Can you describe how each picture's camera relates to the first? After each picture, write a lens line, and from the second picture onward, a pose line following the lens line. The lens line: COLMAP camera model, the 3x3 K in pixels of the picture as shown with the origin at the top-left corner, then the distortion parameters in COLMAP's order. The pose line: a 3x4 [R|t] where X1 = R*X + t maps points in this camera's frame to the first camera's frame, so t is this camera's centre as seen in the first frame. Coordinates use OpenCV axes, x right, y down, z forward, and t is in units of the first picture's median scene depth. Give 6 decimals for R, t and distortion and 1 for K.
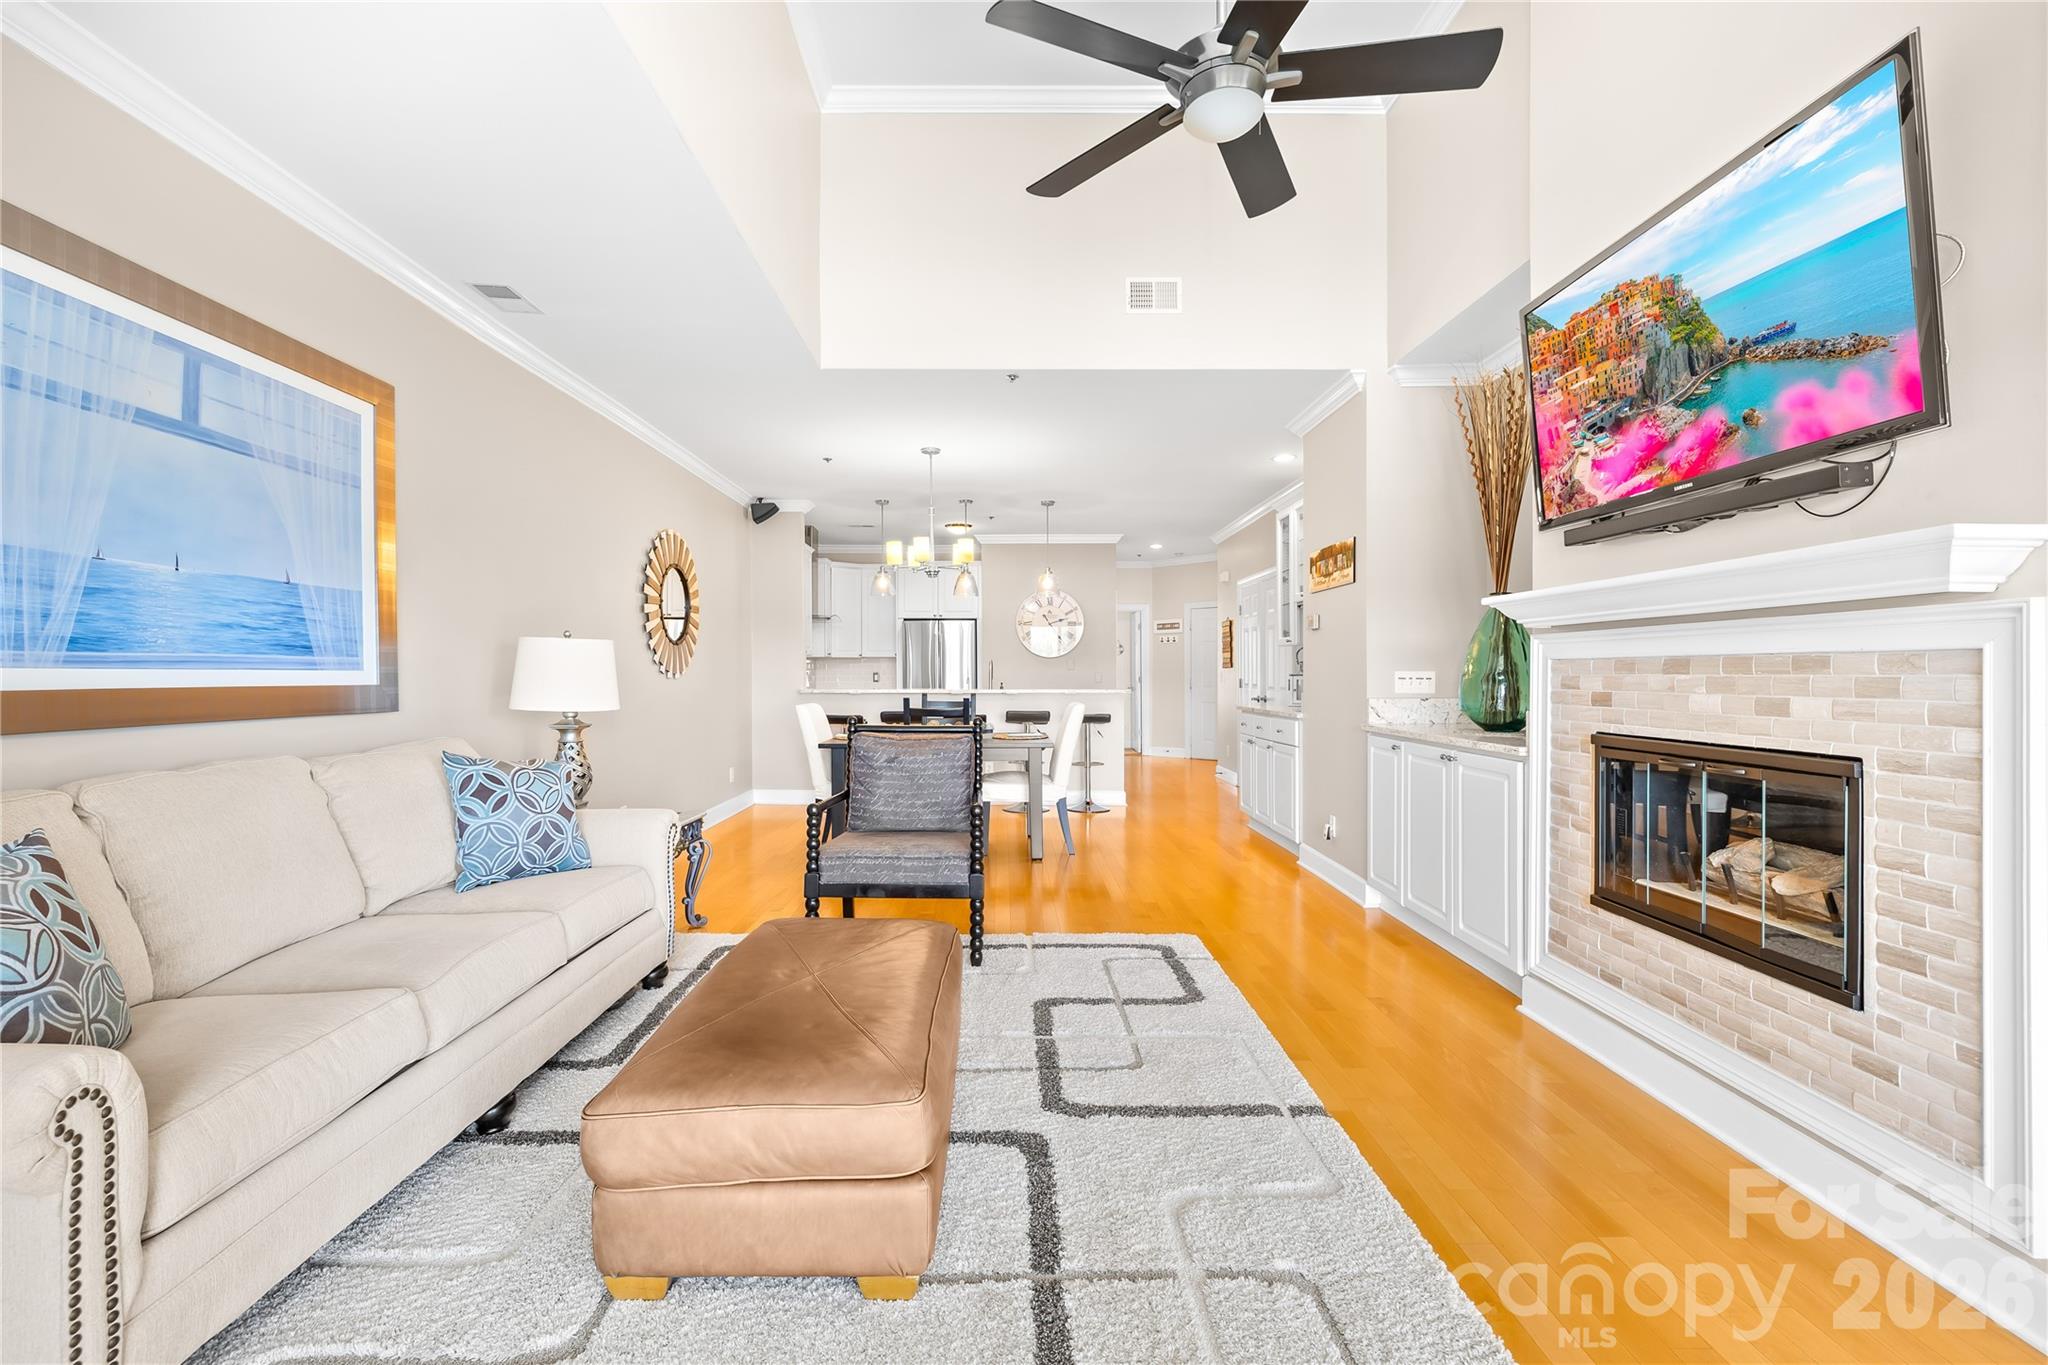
lens RADIAL K [[870.7, 0, 995.5], [0, 870.7, 673.4], [0, 0, 1]] dist [-0.001551, -0.000481]
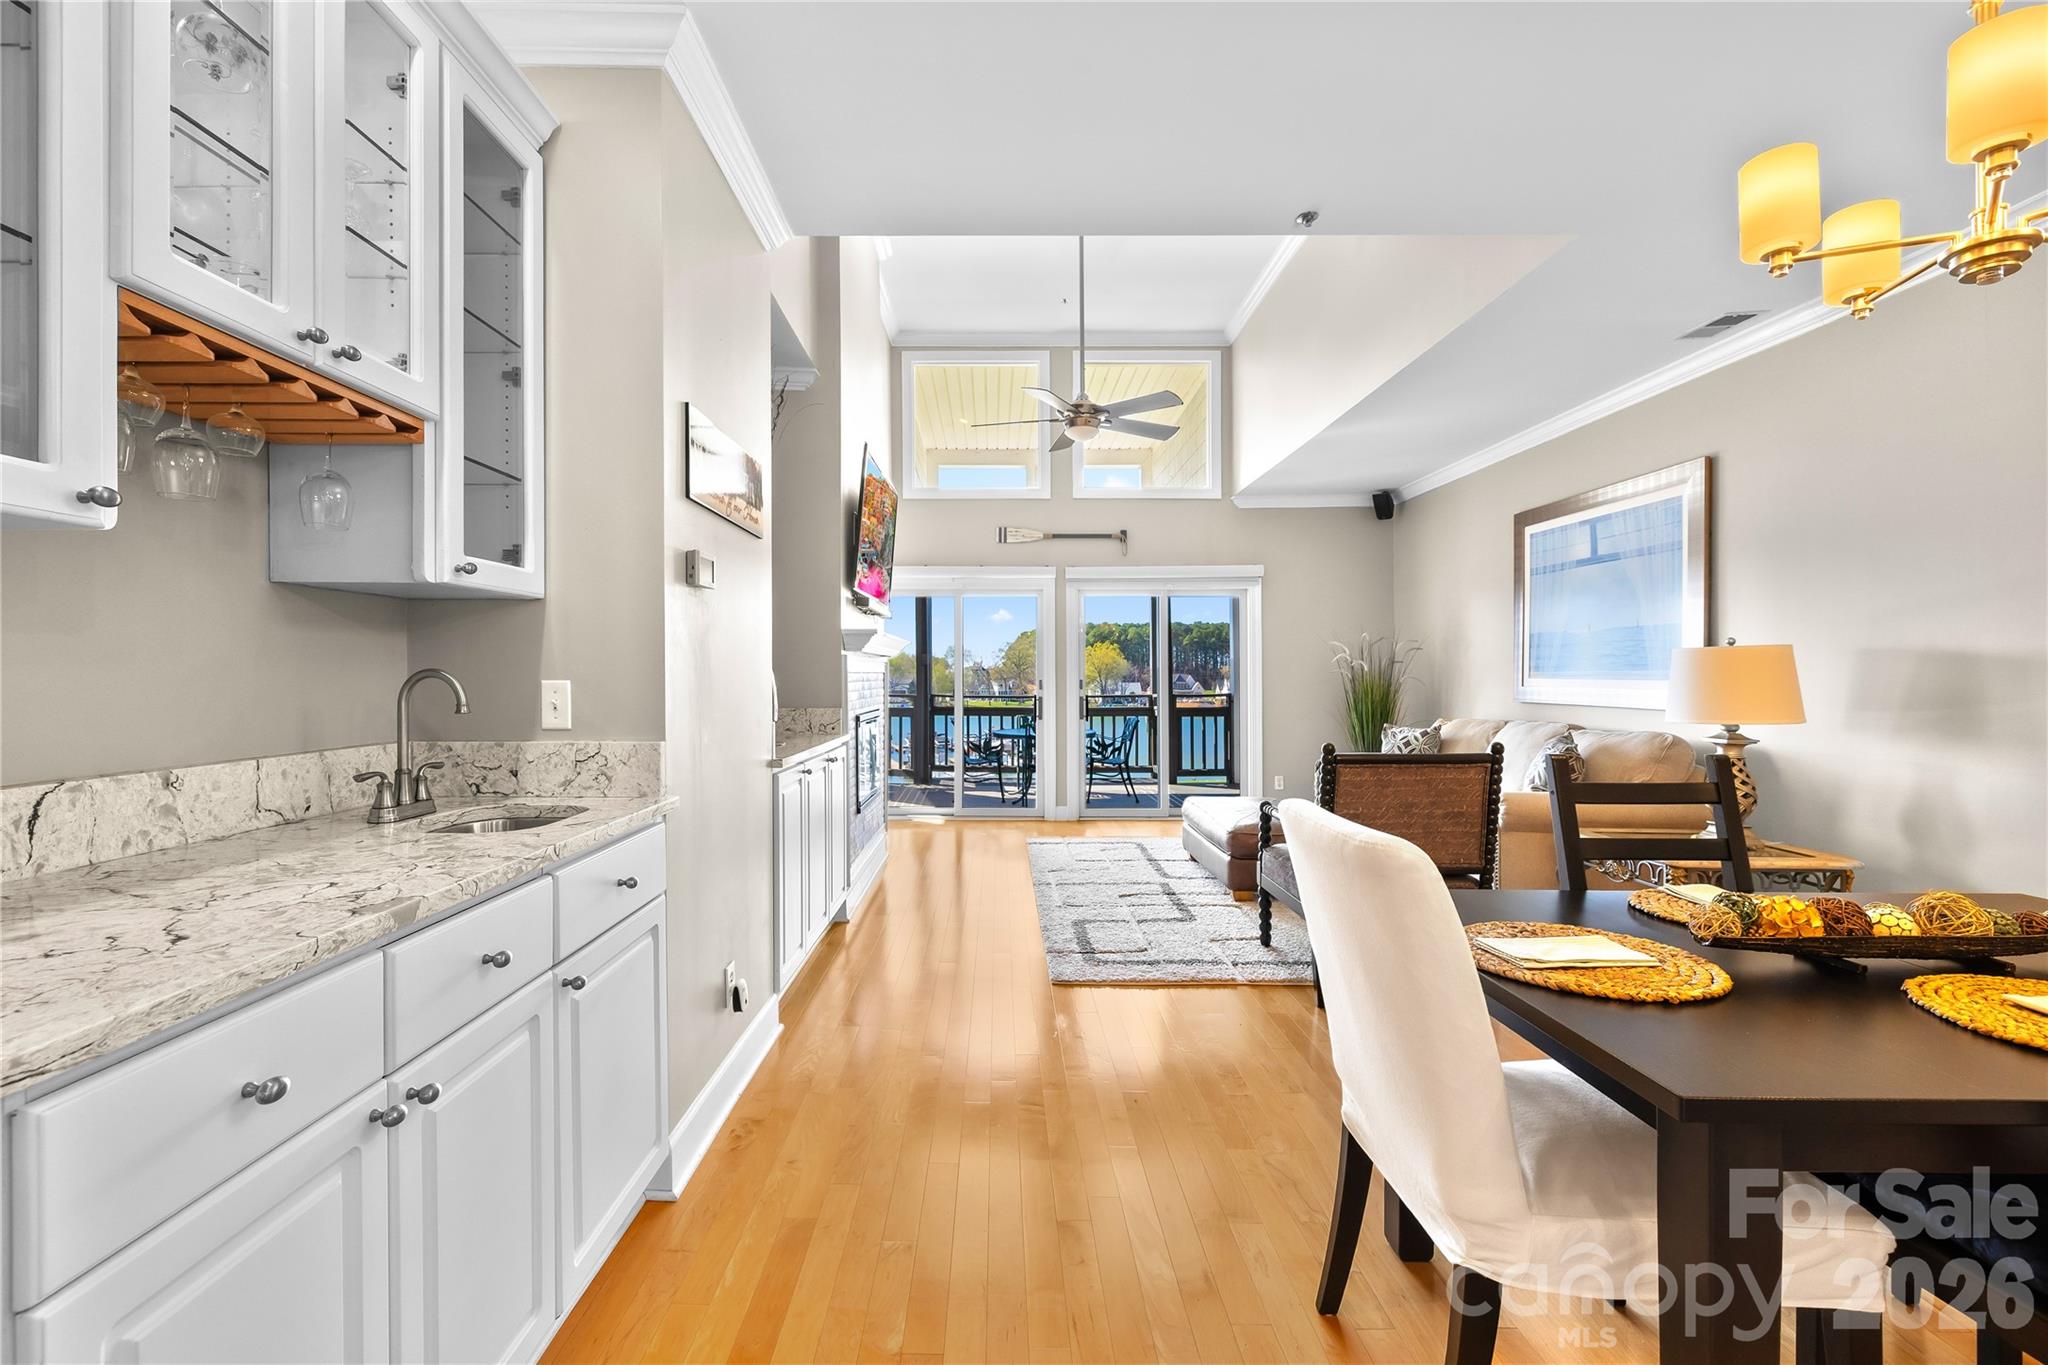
lens RADIAL K [[870.7, 0, 984.1], [0, 870.7, 667.0], [0, 0, 1]] dist [-0.001551, -0.000481]
pose [[-0.999970, 0.000216, 0.007754, 0.377338], [0.000150, 0.999963, -0.008549, -0.011909], [-0.007755, -0.008548, -0.999933, 2.430979]]
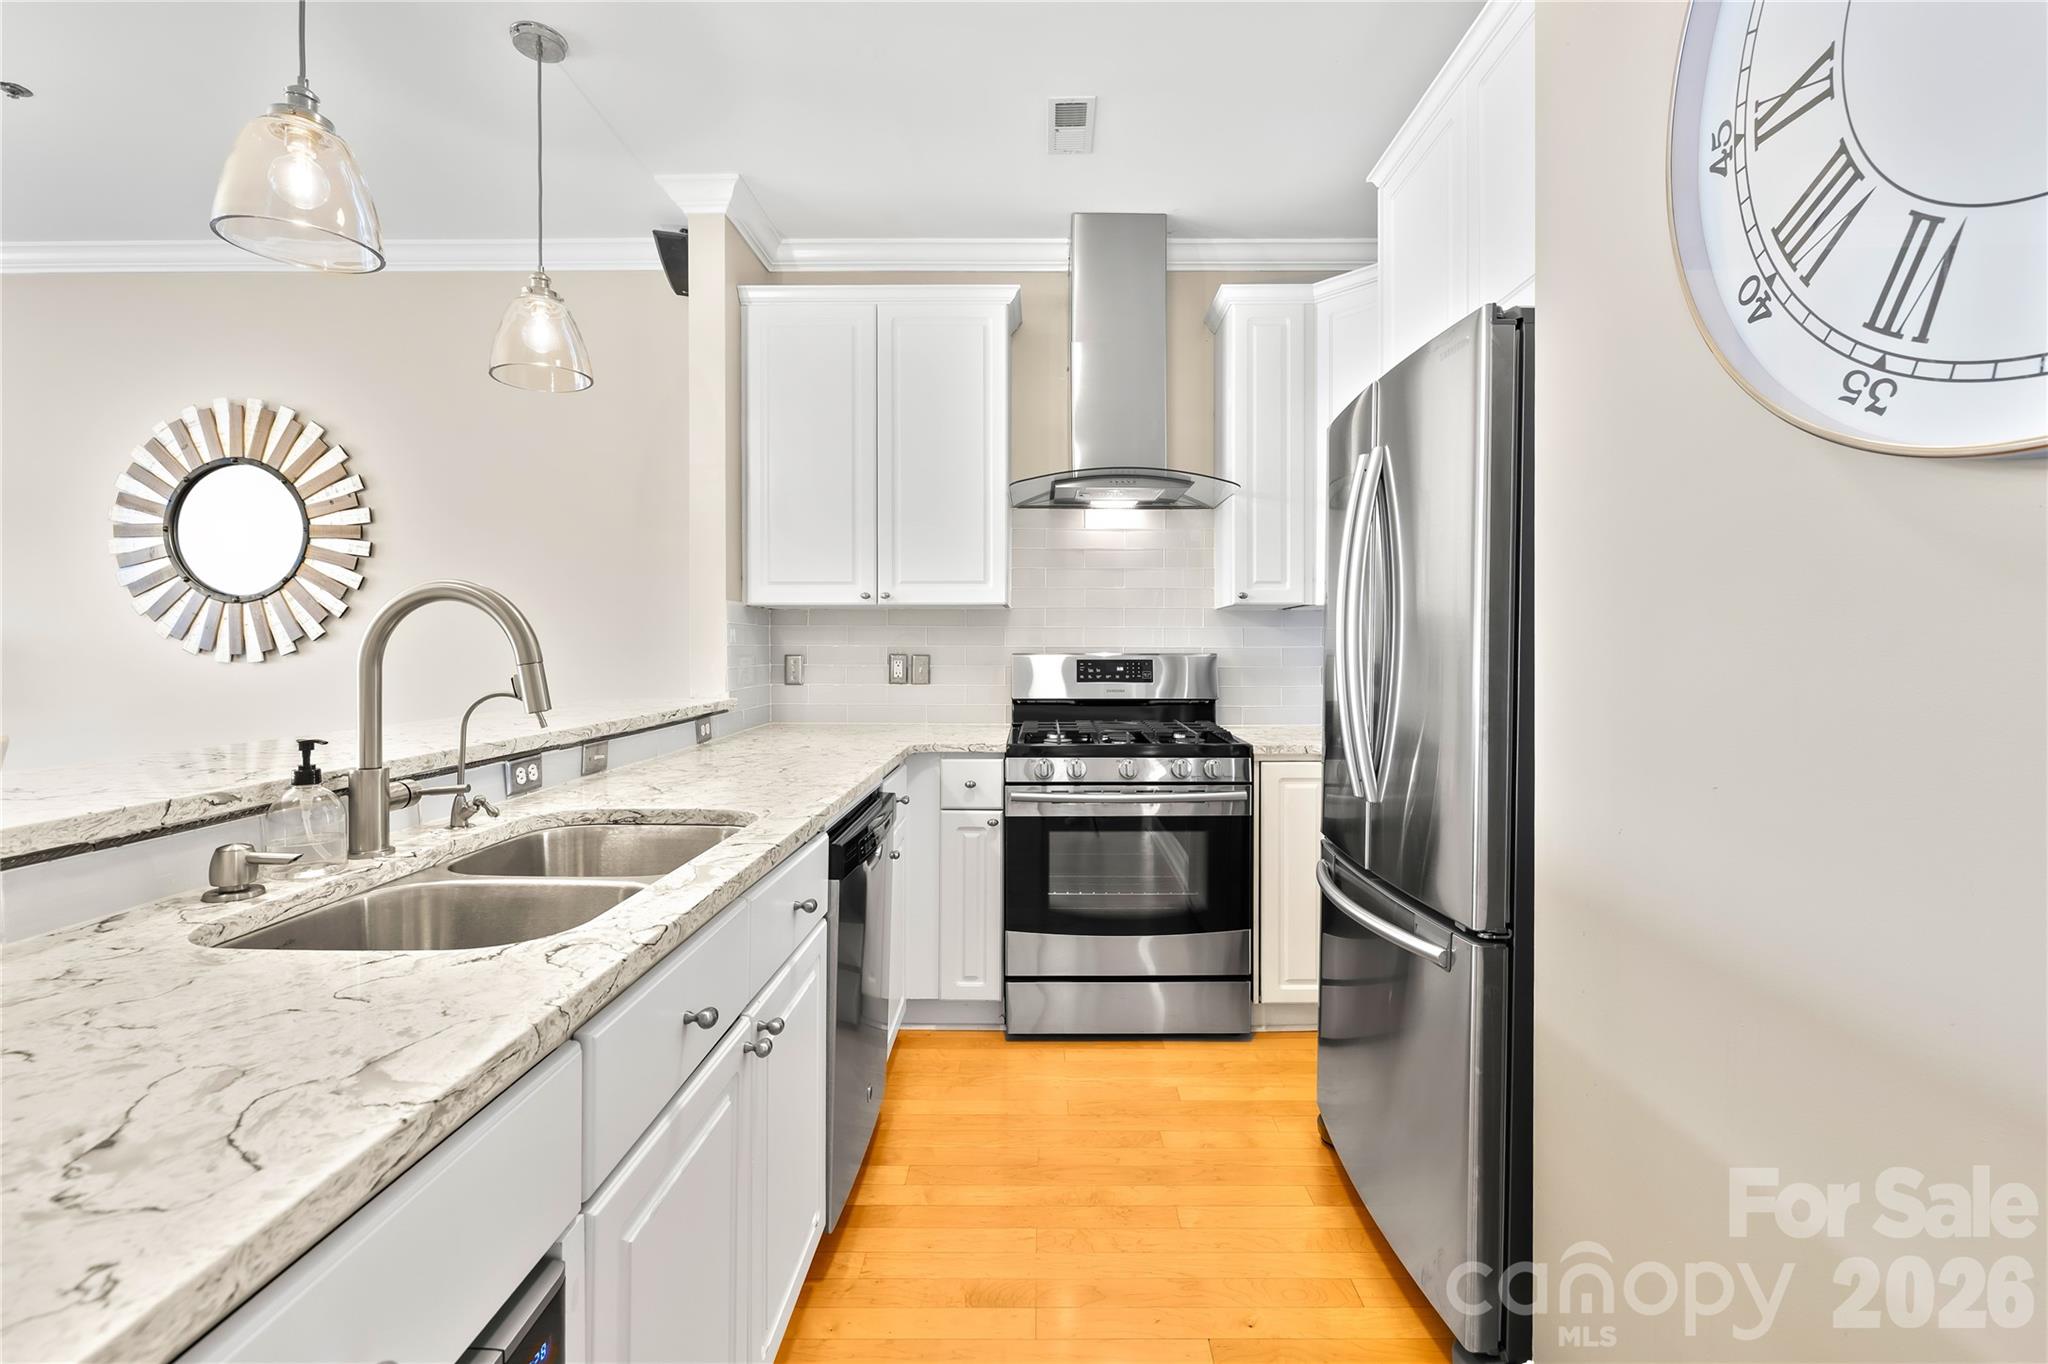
lens RADIAL K [[887.3, 0, 1030.1], [0, 887.3, 650.0], [0, 0, 1]] dist [-0.005209, 0.001242]
pose [[0.007331, 0.004572, -0.999963, 0.398285], [-0.002671, 0.999986, 0.004553, -0.012675], [0.999970, 0.002637, 0.007343, 2.964947]]
